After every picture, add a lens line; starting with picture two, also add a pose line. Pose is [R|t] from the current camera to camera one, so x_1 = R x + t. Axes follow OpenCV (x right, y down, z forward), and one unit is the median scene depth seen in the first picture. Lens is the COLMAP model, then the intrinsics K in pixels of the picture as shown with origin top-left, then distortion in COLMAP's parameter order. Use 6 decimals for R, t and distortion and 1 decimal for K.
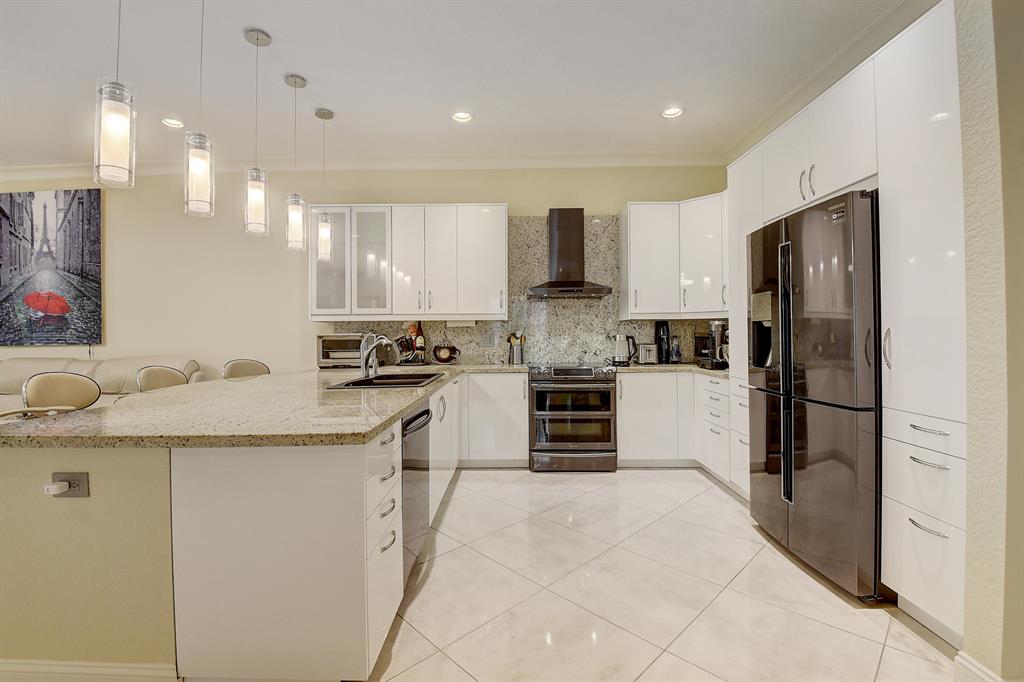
lens RADIAL K [[450.2, 0, 509.4], [0, 450.2, 330.1], [0, 0, 1]] dist [-0.006132, -0.011529]
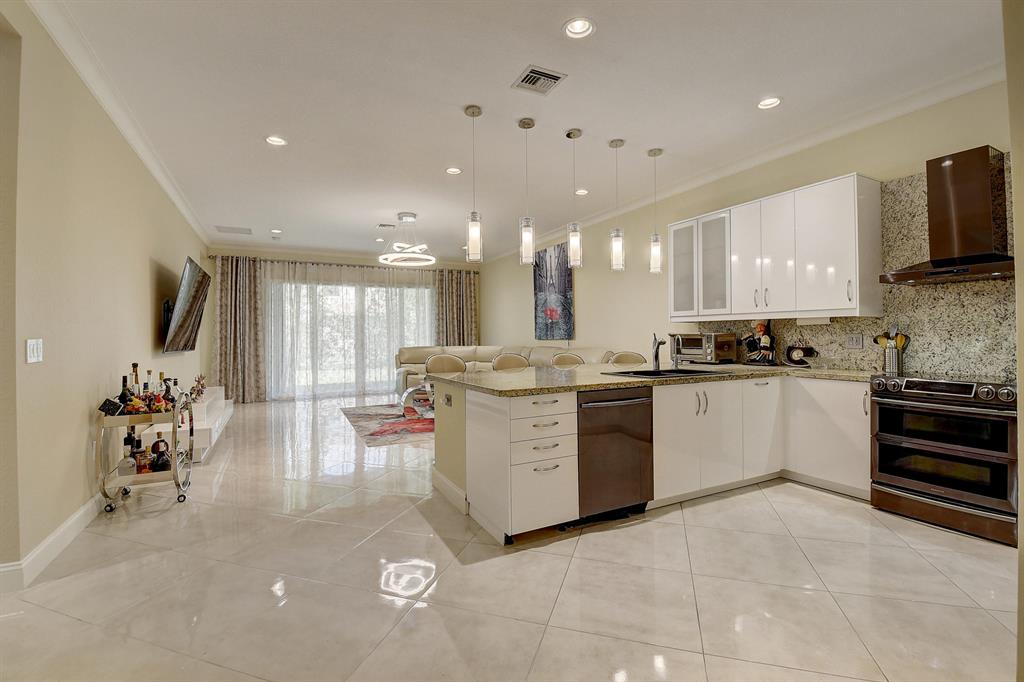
lens RADIAL K [[450.2, 0, 505.0], [0, 450.2, 328.2], [0, 0, 1]] dist [-0.006132, -0.011529]
pose [[0.461497, -0.008234, -0.887103, 0.396887], [0.009787, 0.999943, -0.004190, -0.003212], [0.887088, -0.006749, 0.461552, 0.060627]]
